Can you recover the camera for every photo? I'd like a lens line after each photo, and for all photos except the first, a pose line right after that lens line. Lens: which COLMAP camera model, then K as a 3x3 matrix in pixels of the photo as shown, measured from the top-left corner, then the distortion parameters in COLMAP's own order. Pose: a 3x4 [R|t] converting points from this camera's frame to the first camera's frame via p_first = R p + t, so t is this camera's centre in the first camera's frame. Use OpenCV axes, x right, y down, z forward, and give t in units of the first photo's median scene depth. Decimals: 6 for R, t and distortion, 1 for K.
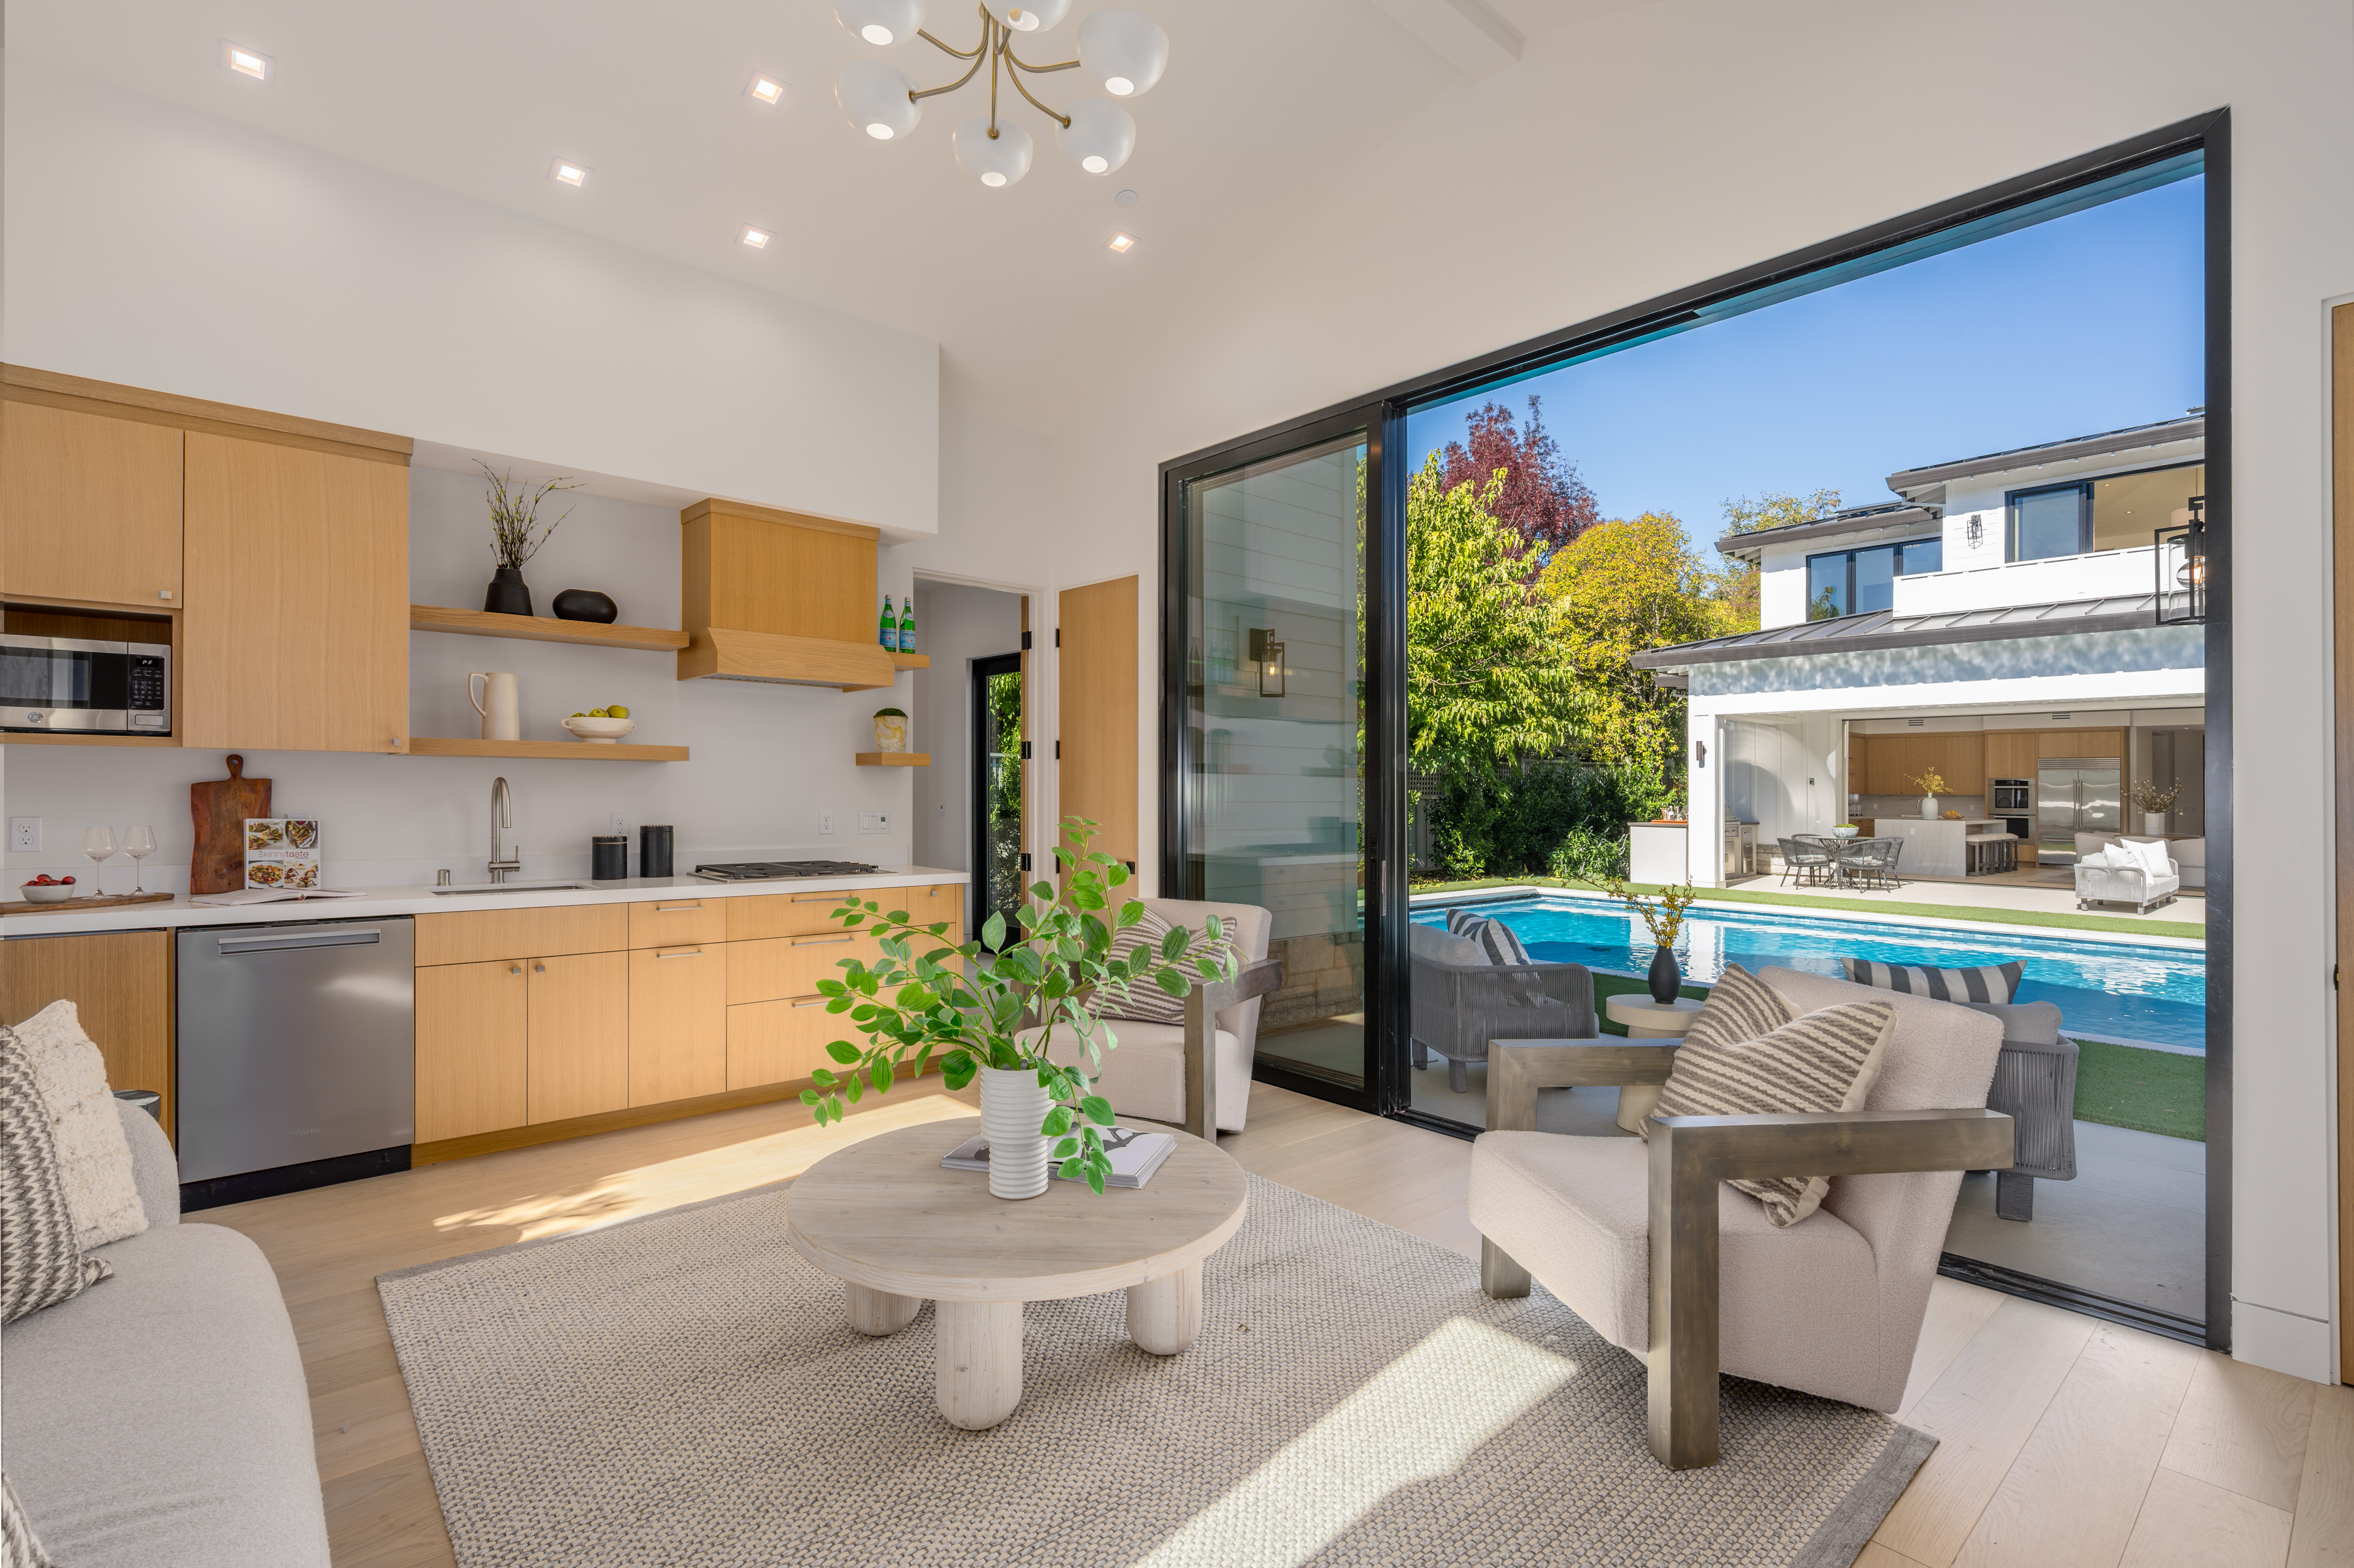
lens RADIAL K [[1087.3, 0, 1178.1], [0, 1087.3, 798.3], [0, 0, 1]] dist [-0.005607, -0.000489]
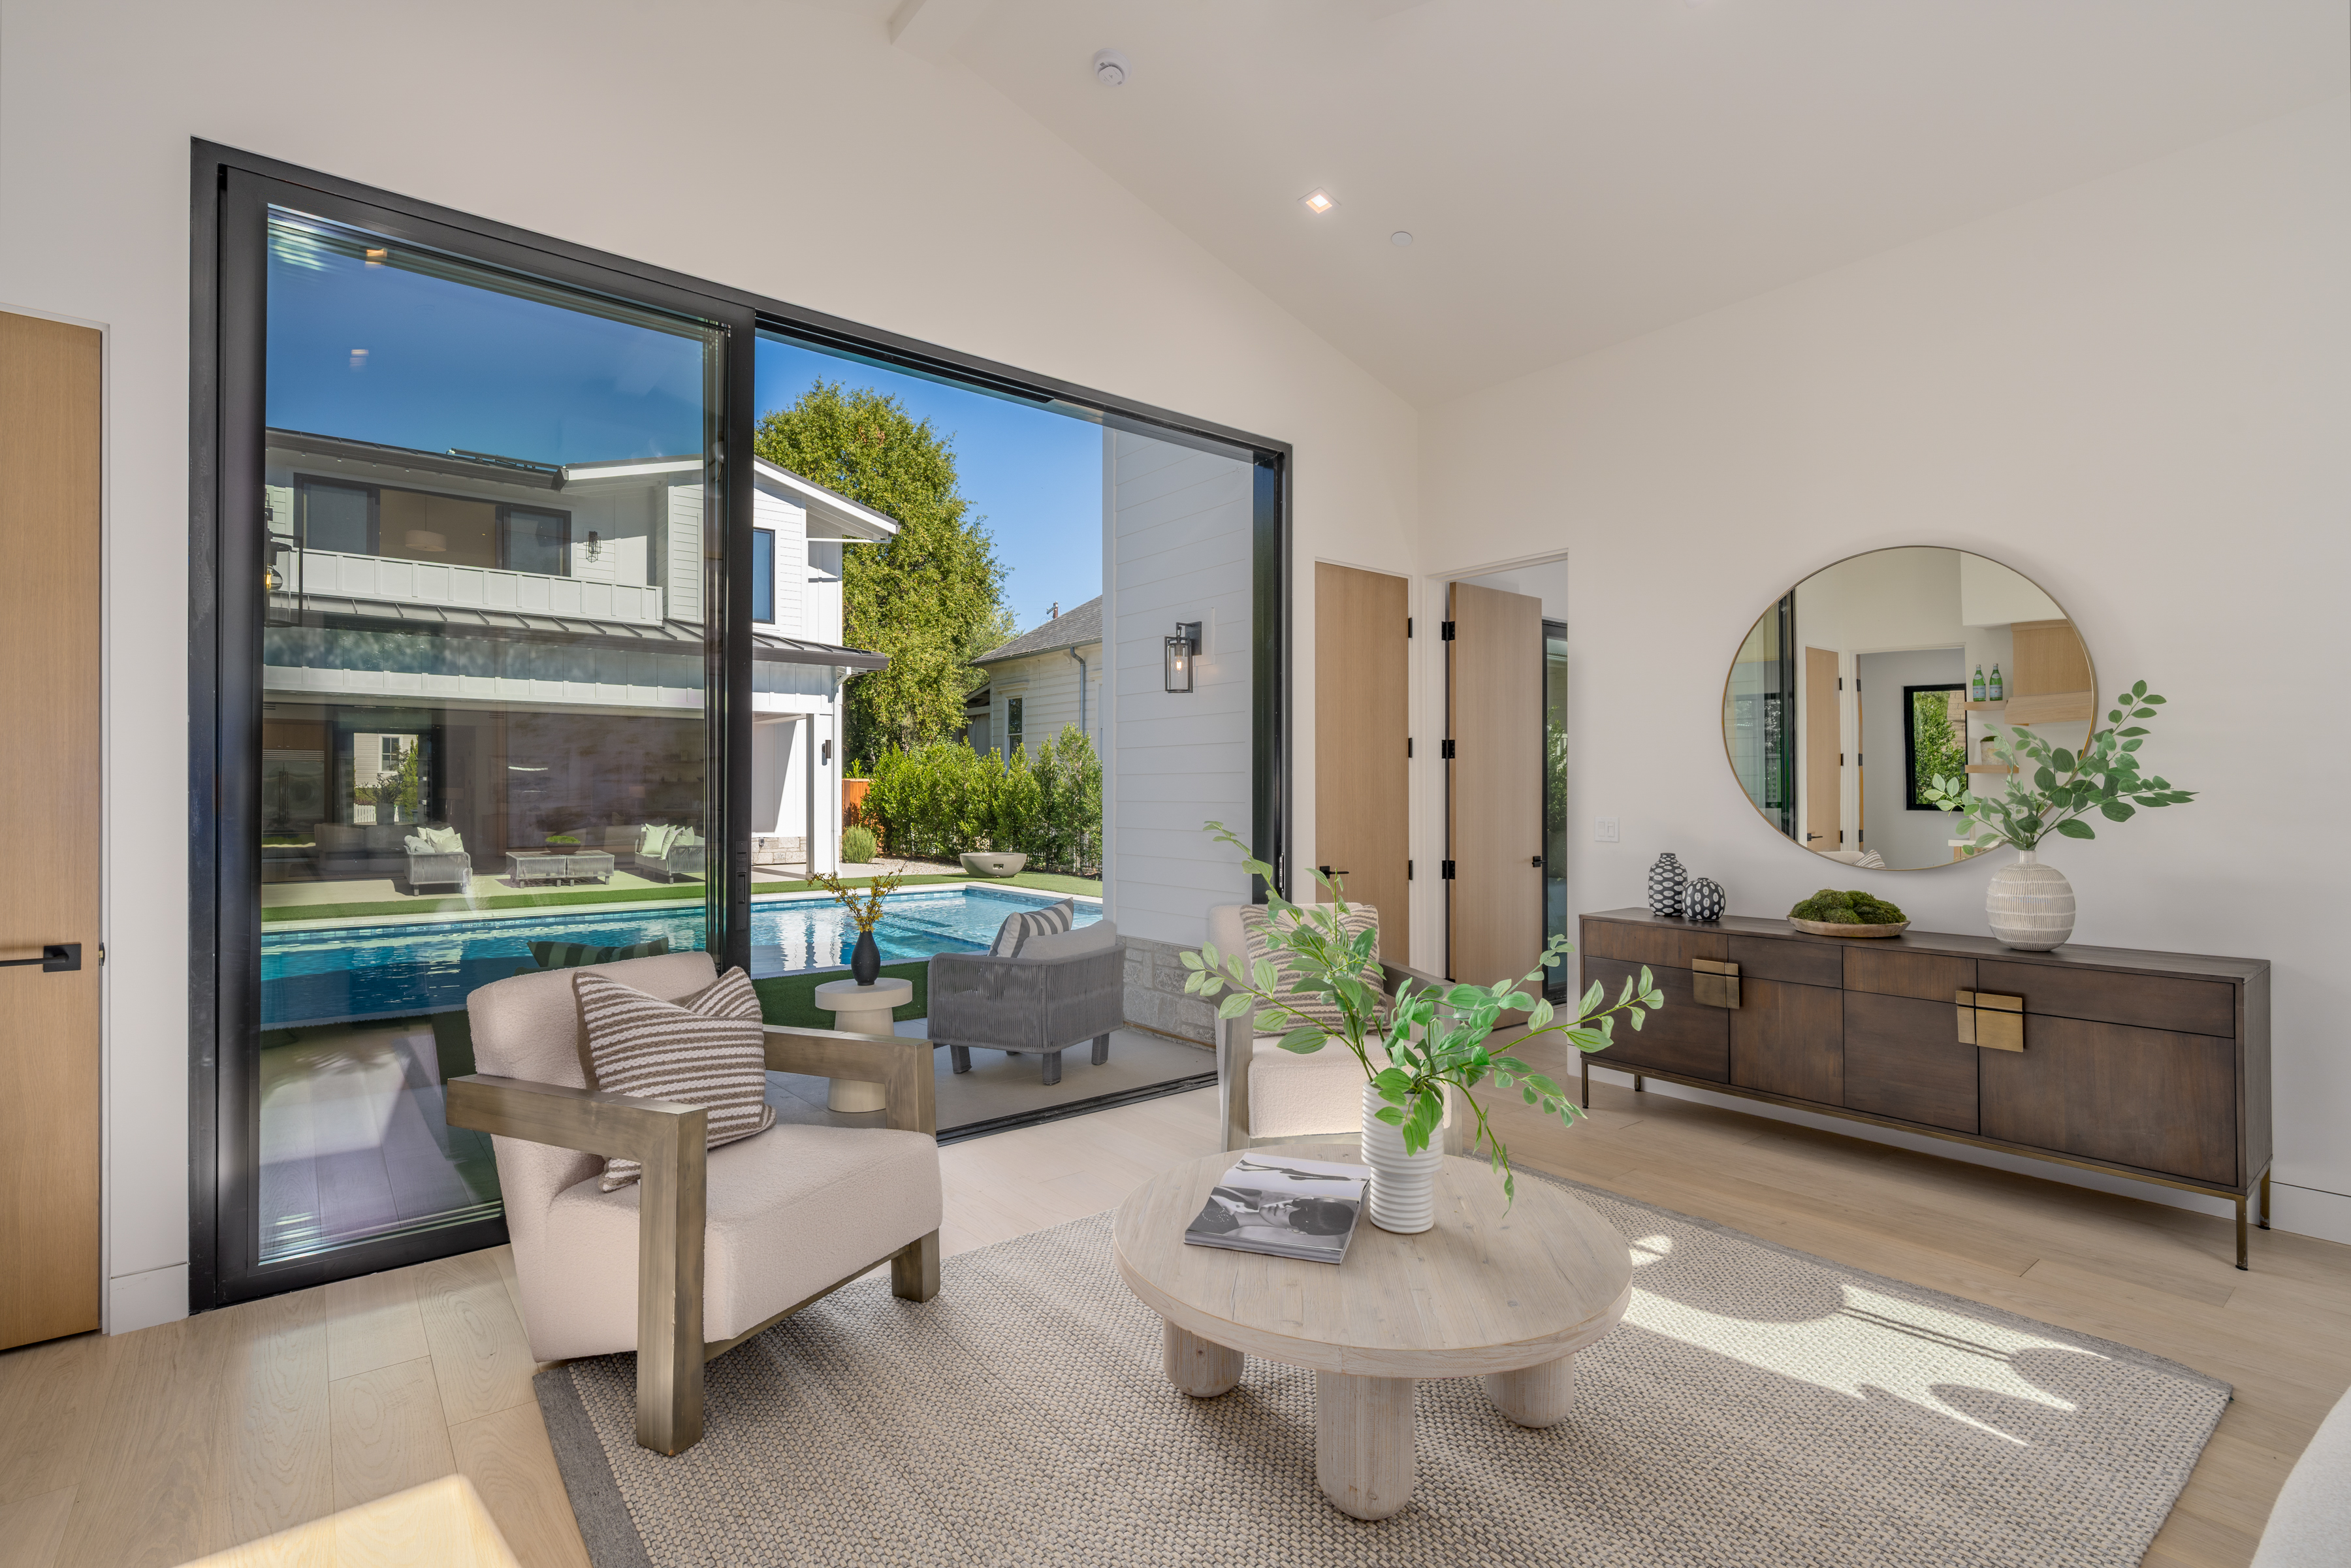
lens RADIAL K [[1085.9, 0, 1172.5], [0, 1085.9, 780.3], [0, 0, 1]] dist [-0.005607, -0.000489]
pose [[0.058414, 0.005090, 0.998279, -0.334247], [0.002620, 0.999983, -0.005252, -0.002952], [-0.998289, 0.002923, 0.058400, 0.353257]]
